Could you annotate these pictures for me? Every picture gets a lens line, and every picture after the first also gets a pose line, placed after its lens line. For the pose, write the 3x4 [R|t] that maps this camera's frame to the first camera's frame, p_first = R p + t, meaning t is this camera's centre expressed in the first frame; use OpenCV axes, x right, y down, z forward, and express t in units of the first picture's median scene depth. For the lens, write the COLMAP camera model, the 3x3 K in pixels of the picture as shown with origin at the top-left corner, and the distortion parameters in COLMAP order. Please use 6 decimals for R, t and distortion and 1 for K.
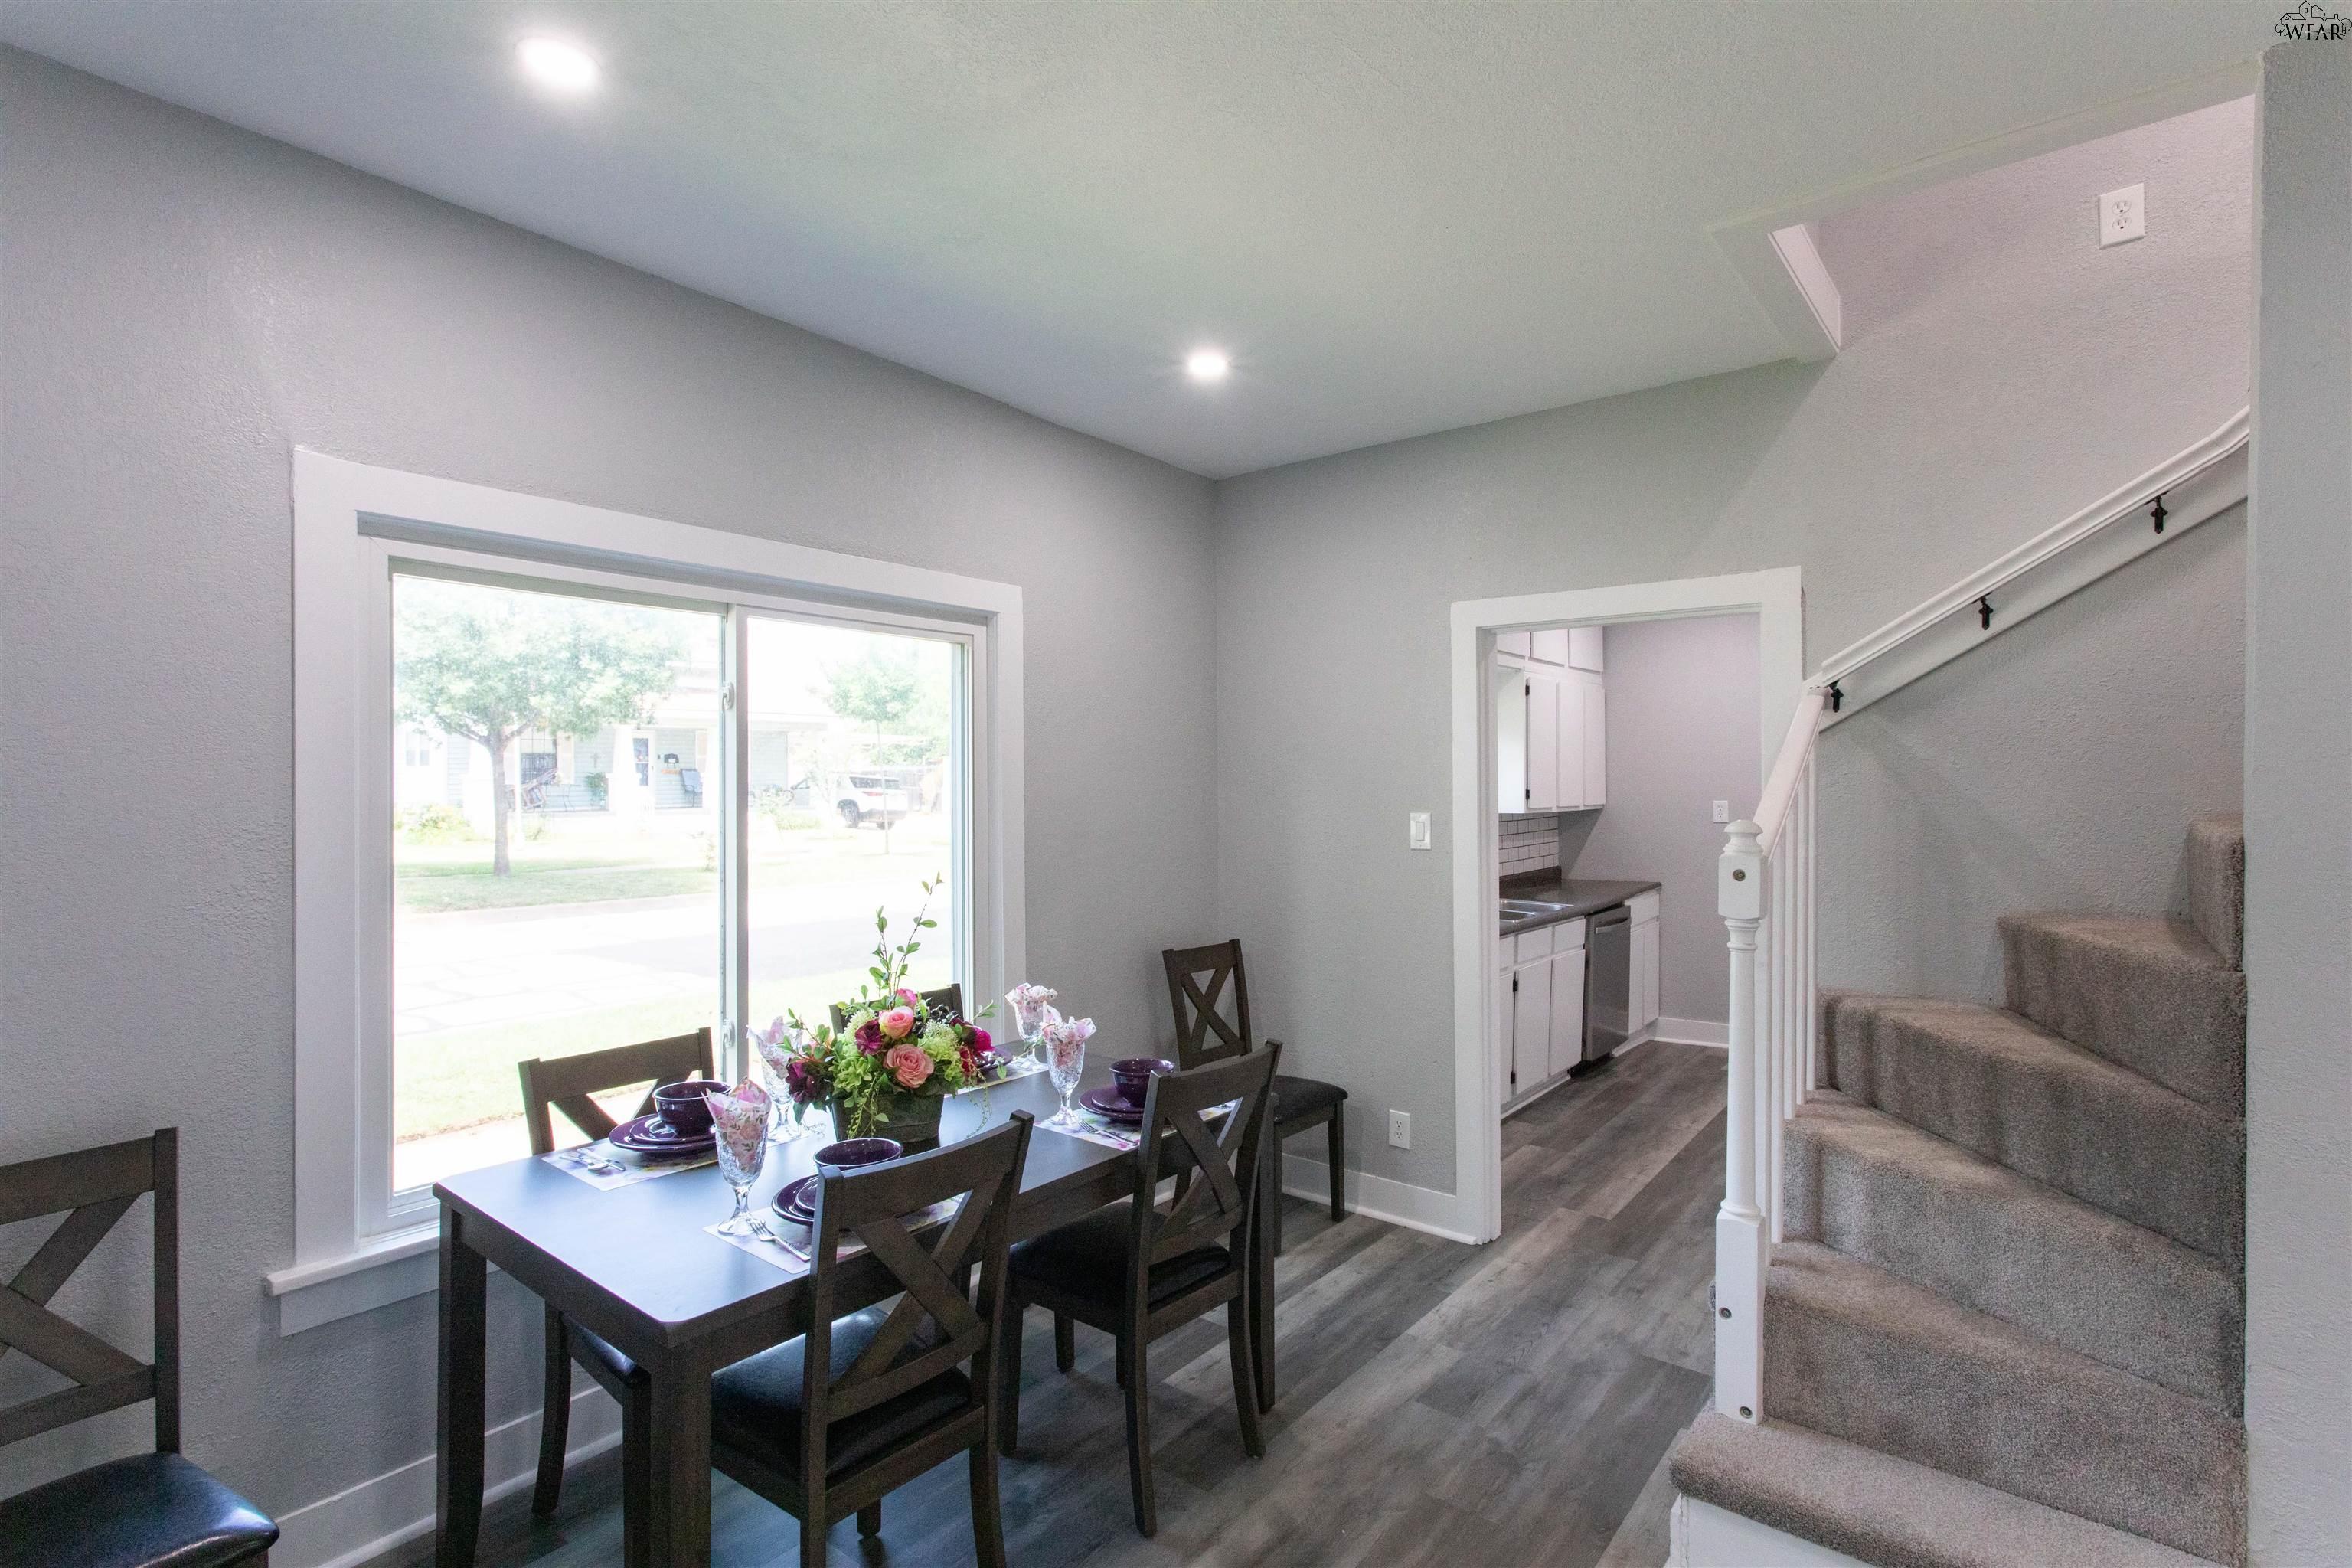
lens RADIAL K [[1122.5, 0, 1185.6], [0, 1122.5, 786.3], [0, 0, 1]] dist [0.001469, 0.000818]
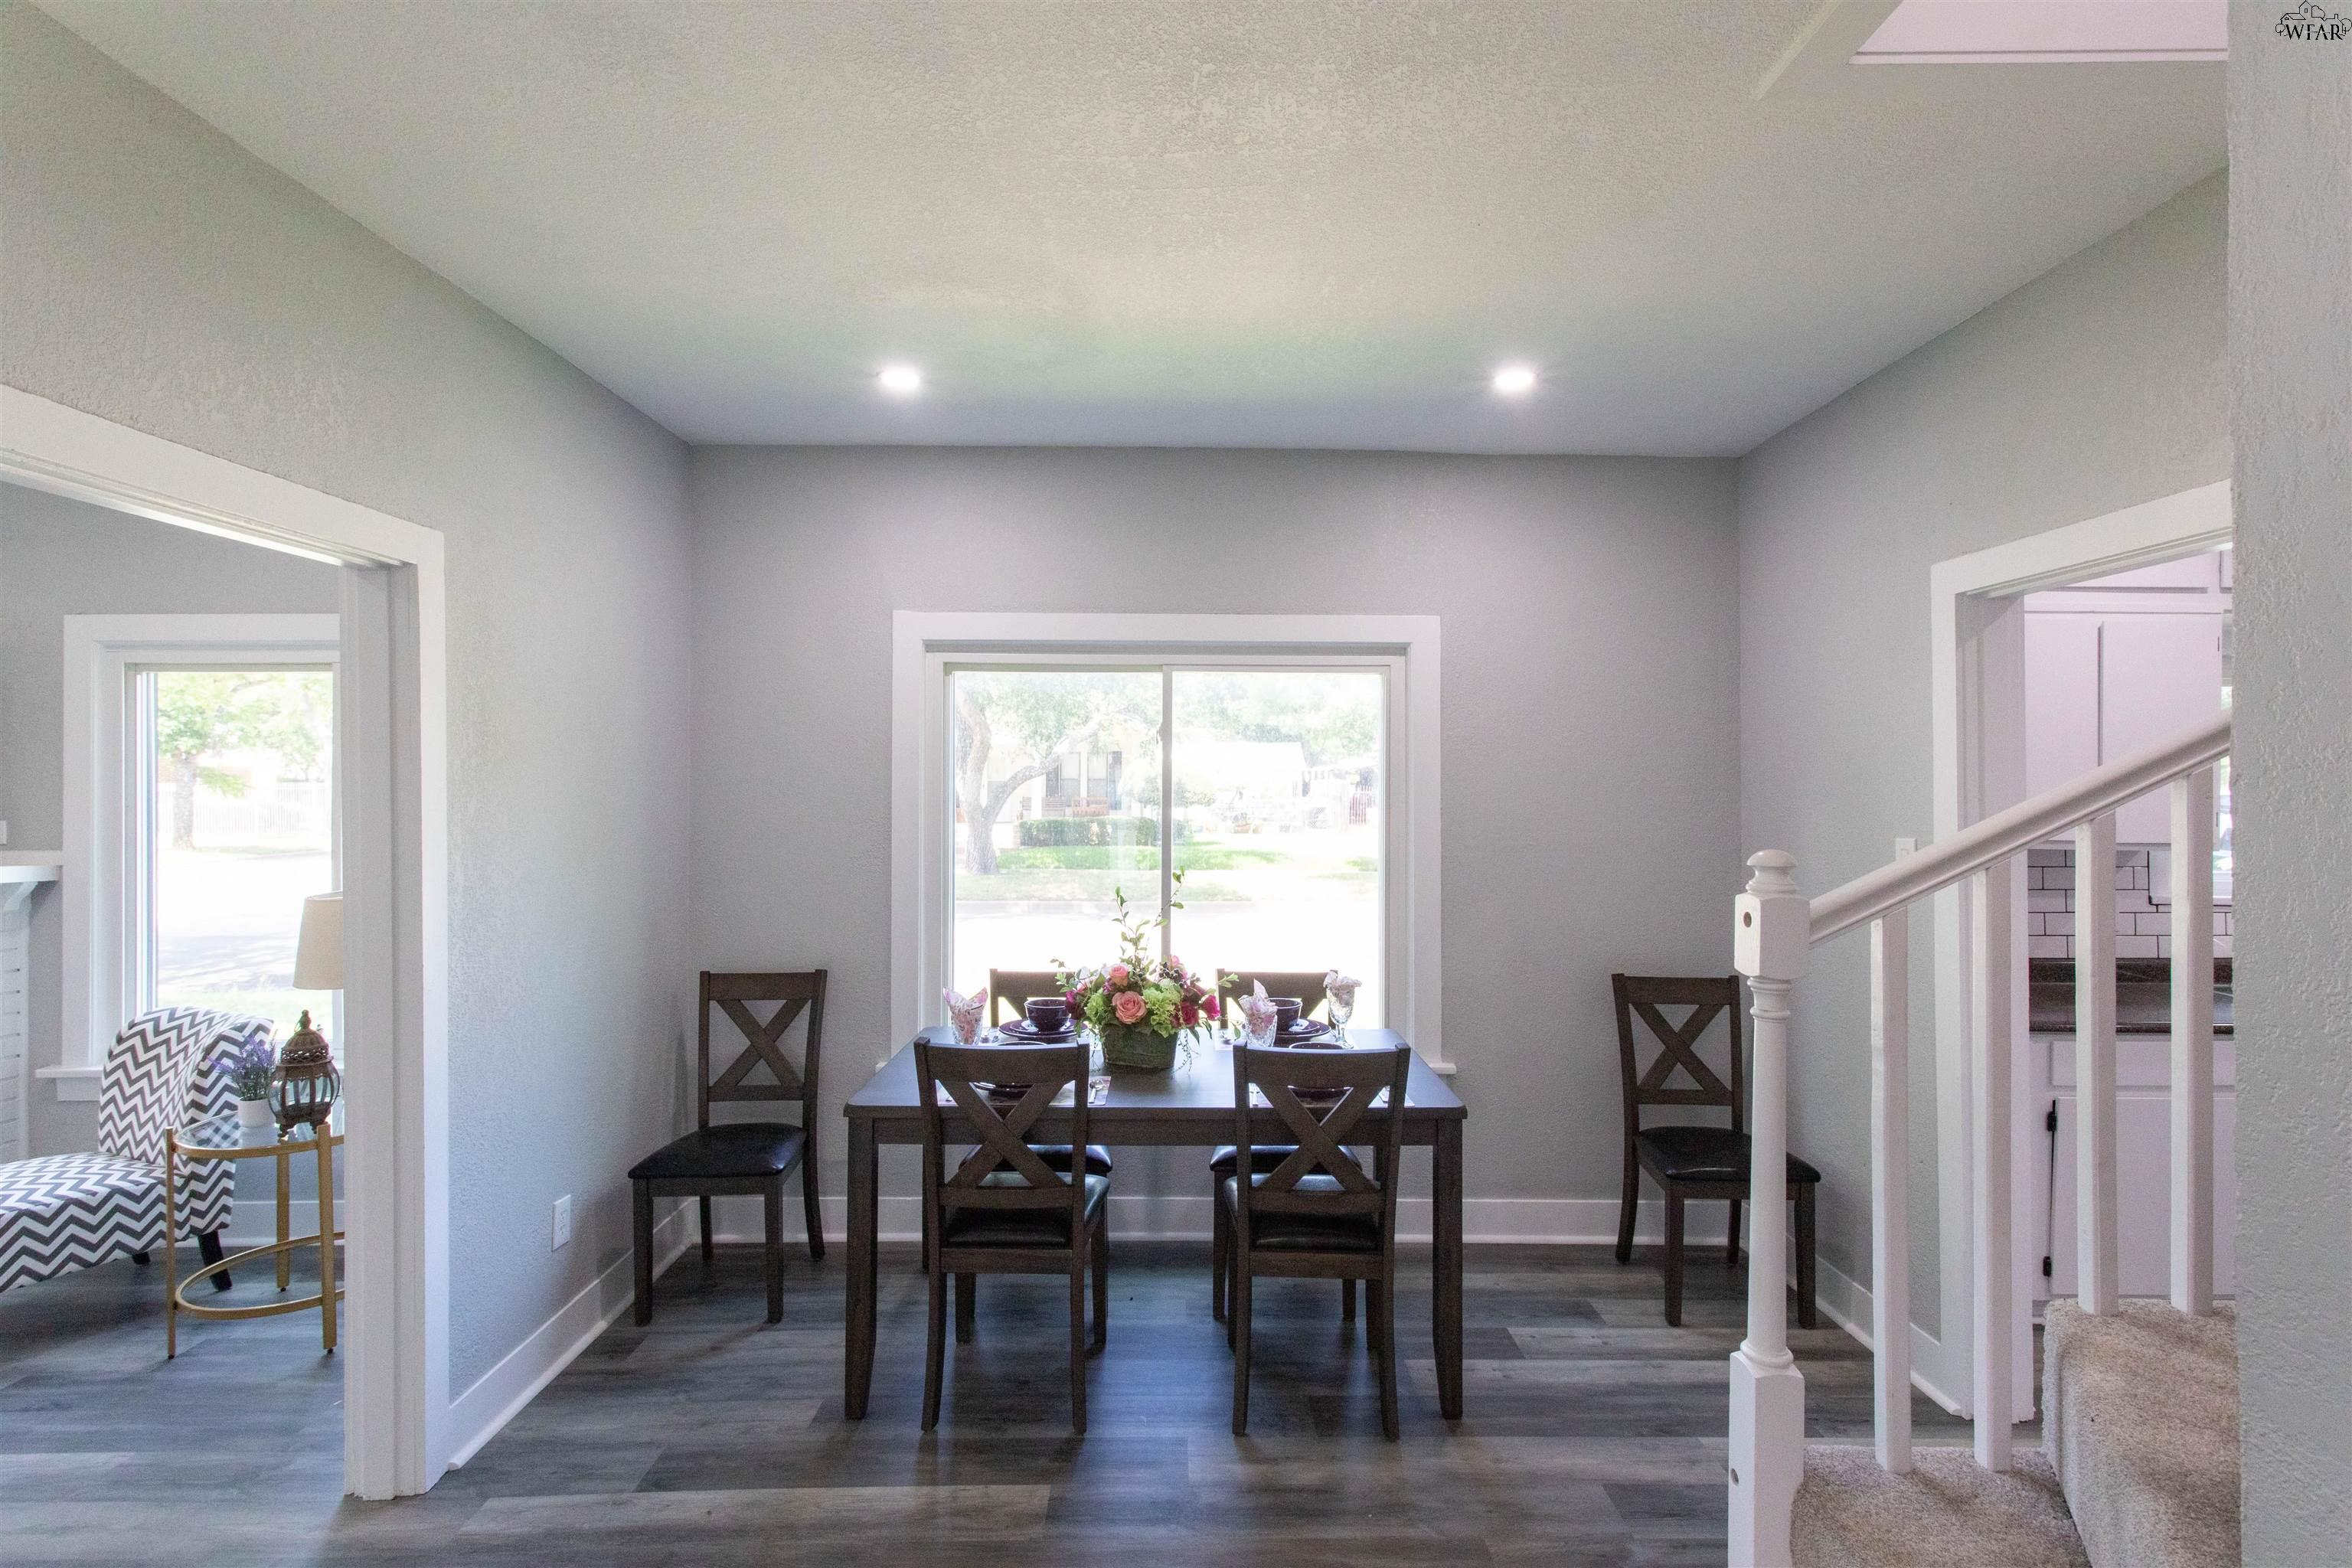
lens RADIAL K [[1111.5, 0, 1176.0], [0, 1111.5, 784.0], [0, 0, 1]] dist [-0.000355, -0.000133]
pose [[0.633323, -0.003785, -0.773878, 0.634043], [-0.005920, 0.999935, -0.009735, -0.003954], [0.773865, 0.010747, 0.633260, 0.153487]]
